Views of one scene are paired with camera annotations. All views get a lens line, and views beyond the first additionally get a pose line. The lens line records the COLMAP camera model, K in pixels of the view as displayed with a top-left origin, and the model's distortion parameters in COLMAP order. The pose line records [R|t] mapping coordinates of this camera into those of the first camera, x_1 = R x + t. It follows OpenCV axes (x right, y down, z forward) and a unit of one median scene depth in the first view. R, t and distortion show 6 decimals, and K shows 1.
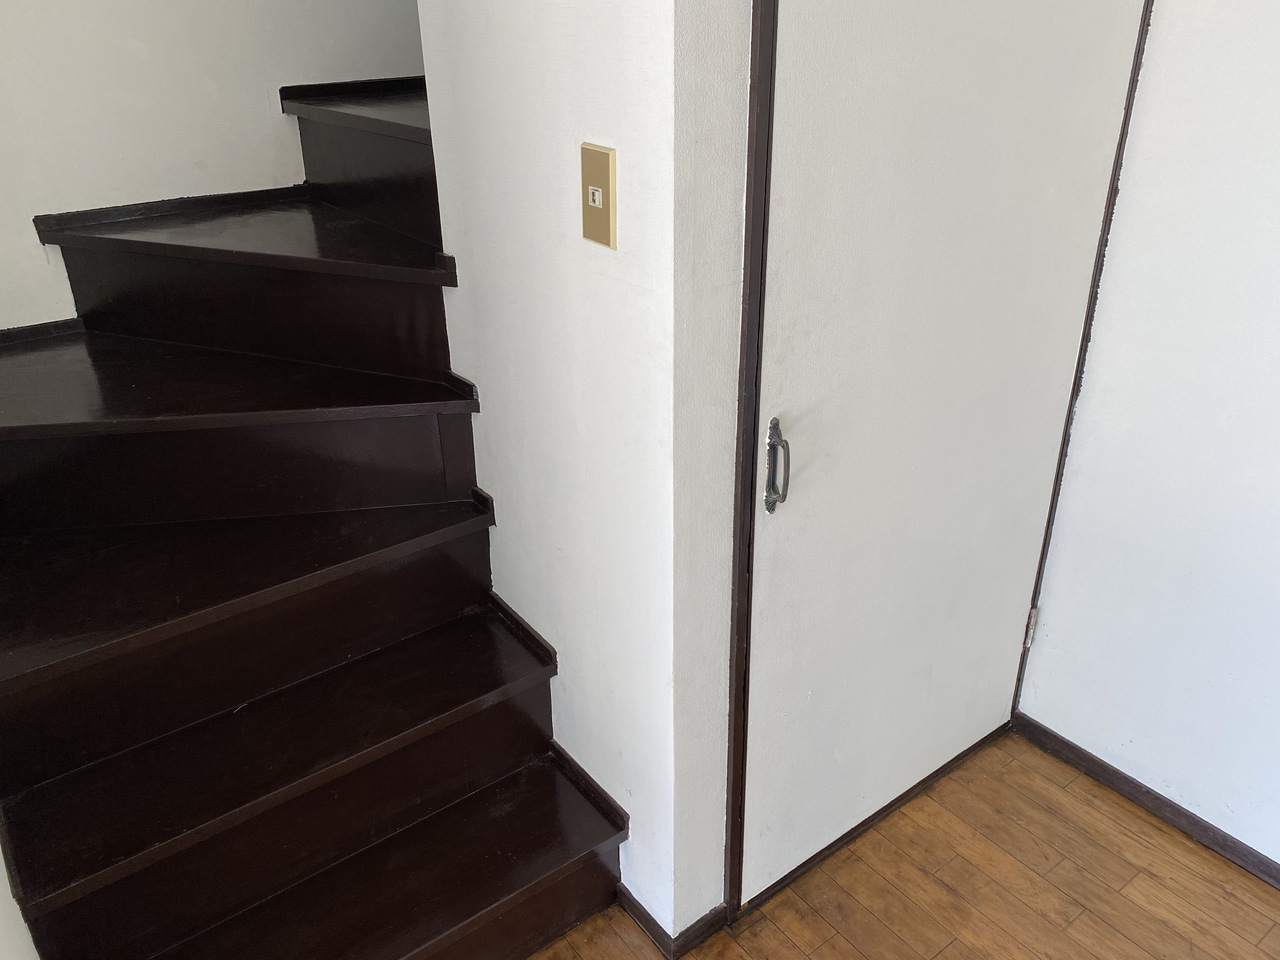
lens RADIAL K [[971.3, 0, 640.0], [0, 971.3, 480.0], [0, 0, 1]] dist [0.091979, -0.218558]
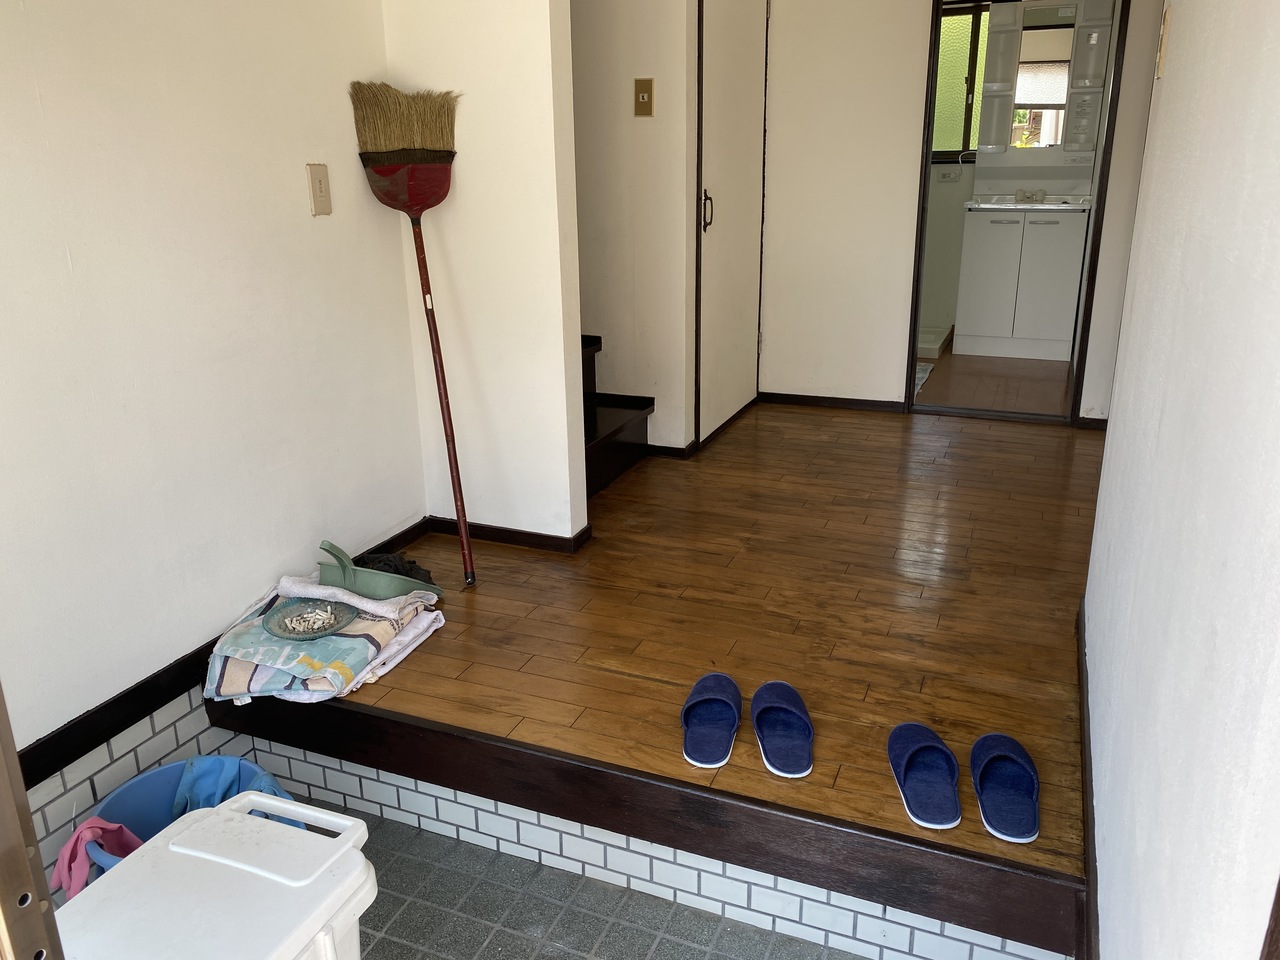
lens RADIAL K [[971.3, 0, 640.0], [0, 971.3, 480.0], [0, 0, 1]] dist [0.091979, -0.218558]
pose [[0.859214, -0.154477, 0.487738, -1.351507], [0.228400, 0.968873, -0.095493, 0.866346], [-0.457804, 0.193449, 0.867752, -0.990017]]
